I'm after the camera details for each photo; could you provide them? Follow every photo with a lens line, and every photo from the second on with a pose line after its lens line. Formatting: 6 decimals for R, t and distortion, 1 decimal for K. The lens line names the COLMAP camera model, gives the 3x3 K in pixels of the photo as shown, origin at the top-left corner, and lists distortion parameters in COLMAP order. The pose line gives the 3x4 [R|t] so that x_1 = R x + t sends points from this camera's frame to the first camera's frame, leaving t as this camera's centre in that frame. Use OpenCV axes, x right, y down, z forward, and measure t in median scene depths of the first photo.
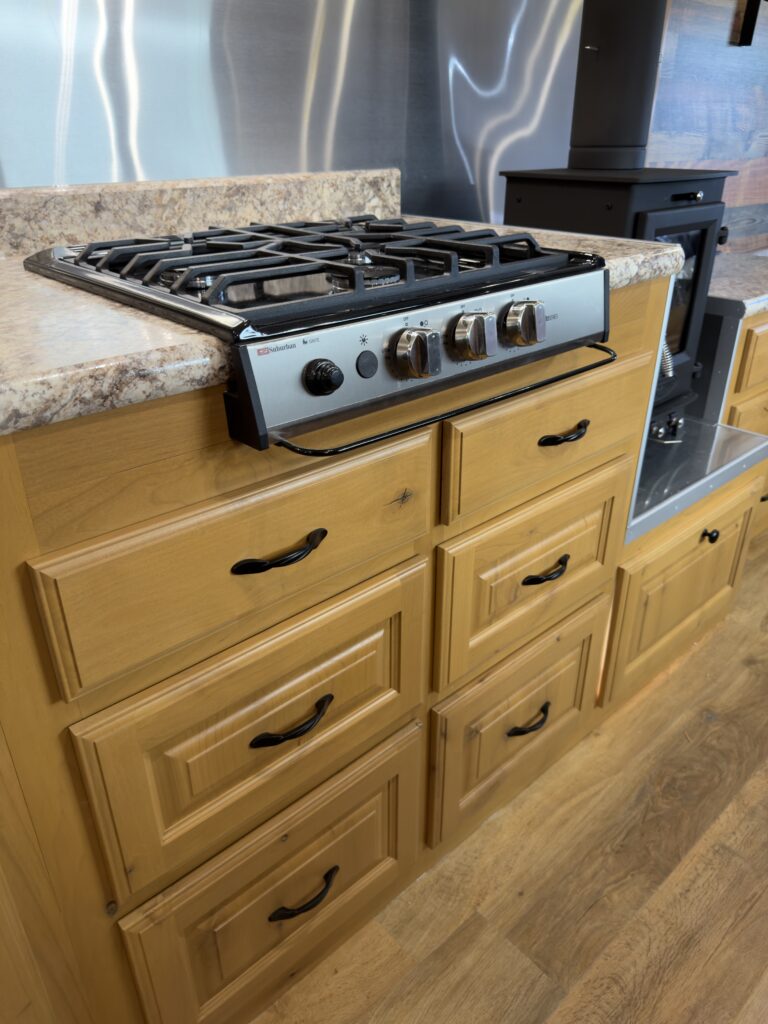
lens RADIAL K [[741.9, 0, 372.7], [0, 741.9, 508.0], [0, 0, 1]] dist [-0.008993, -0.004875]
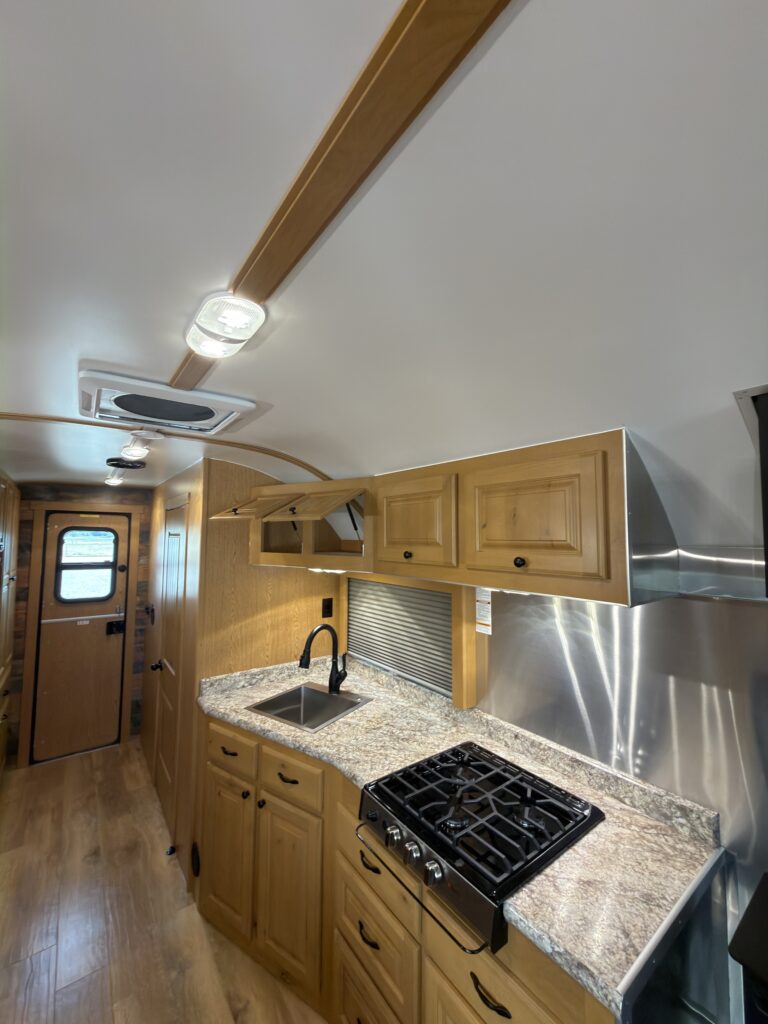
lens RADIAL K [[409.5, 0, 385.5], [0, 409.5, 512.3], [0, 0, 1]] dist [0.000887, 0.000218]
pose [[-0.081746, -0.060848, -0.994794, 0.968498], [-0.463592, 0.885903, -0.016093, -0.720475], [0.882270, 0.459863, -0.100628, 0.296218]]
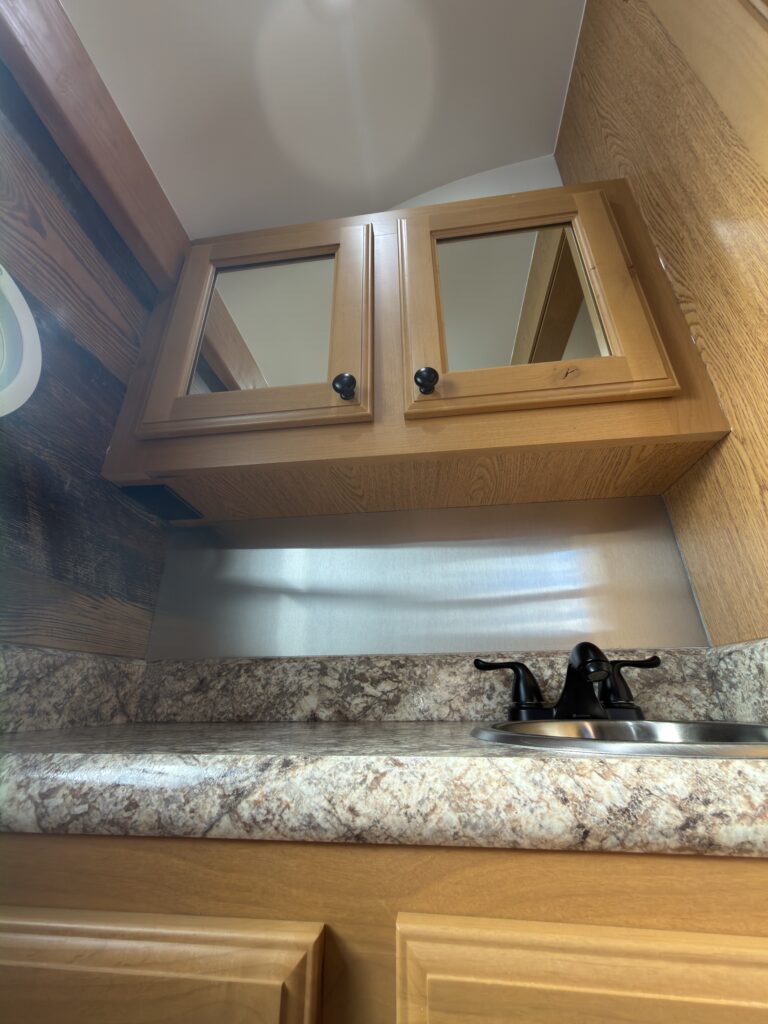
lens RADIAL K [[409.9, 0, 384.0], [0, 409.9, 512.0], [0, 0, 1]] dist [0.000340, 0.000199]
pose [[-0.751522, -0.260198, -0.606227, -0.450442], [-0.292390, 0.955120, -0.047479, -0.042482], [0.591373, 0.141573, -0.793873, 0.277406]]
